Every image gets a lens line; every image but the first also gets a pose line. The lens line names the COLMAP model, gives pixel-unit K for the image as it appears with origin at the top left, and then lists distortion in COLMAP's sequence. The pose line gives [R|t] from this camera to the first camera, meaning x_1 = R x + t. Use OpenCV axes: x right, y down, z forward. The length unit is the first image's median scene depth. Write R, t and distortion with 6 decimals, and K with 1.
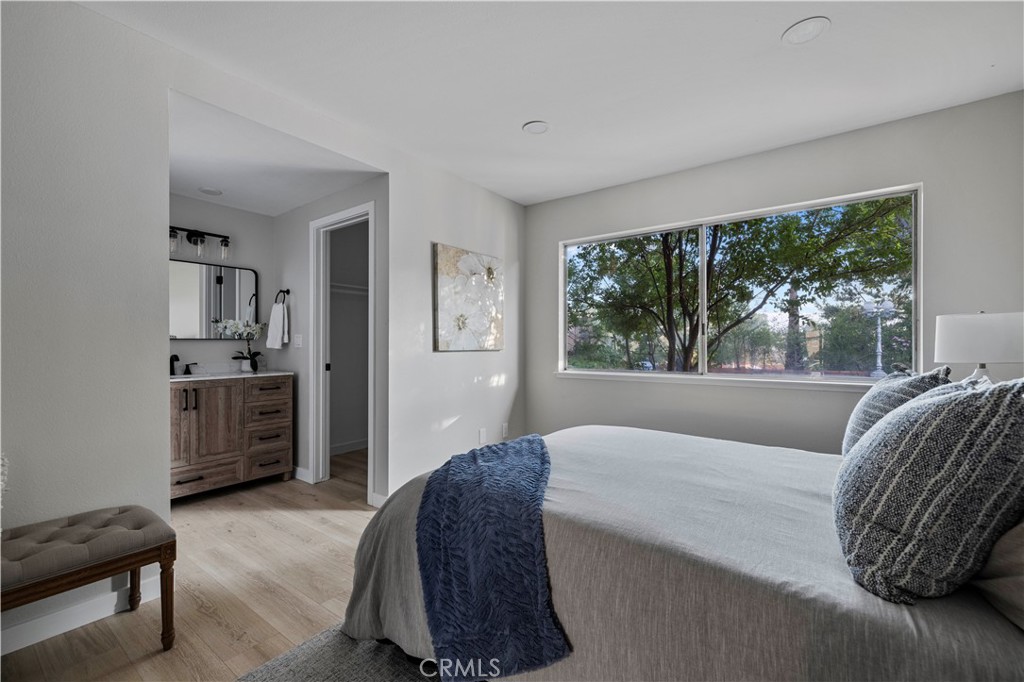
lens RADIAL K [[438.6, 0, 510.0], [0, 438.6, 342.0], [0, 0, 1]] dist [0.005648, -0.000048]
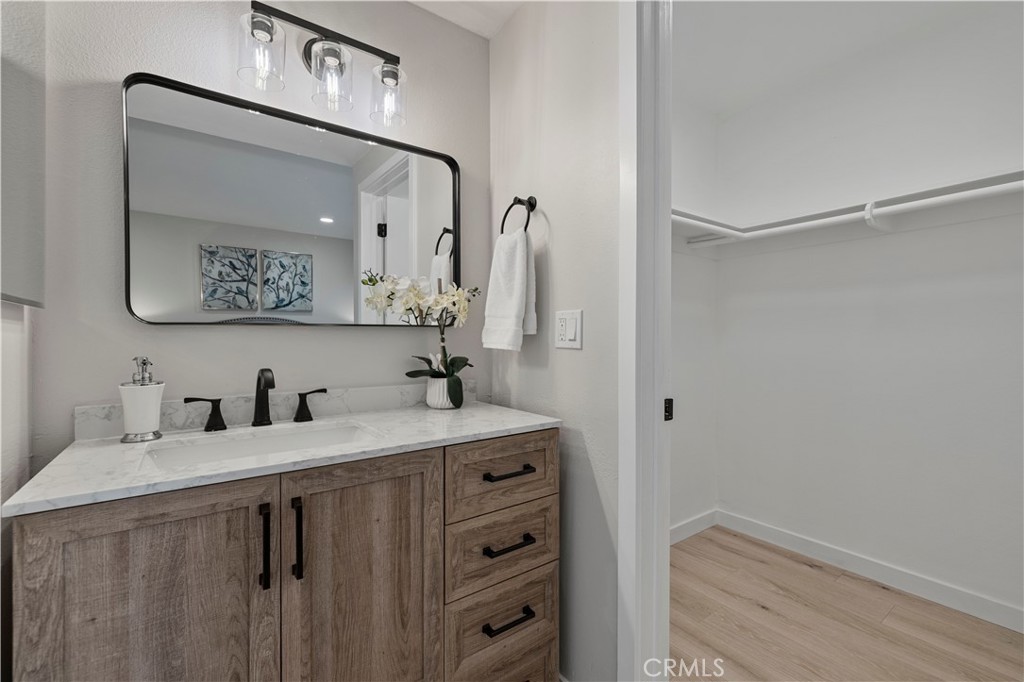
lens RADIAL K [[438.6, 0, 511.6], [0, 438.6, 339.3], [0, 0, 1]] dist [0.005648, -0.000048]
pose [[0.953519, 0.000827, -0.301331, -0.443007], [0.001486, 0.999971, 0.007446, 0.003043], [0.301329, -0.007547, 0.953490, 0.682752]]
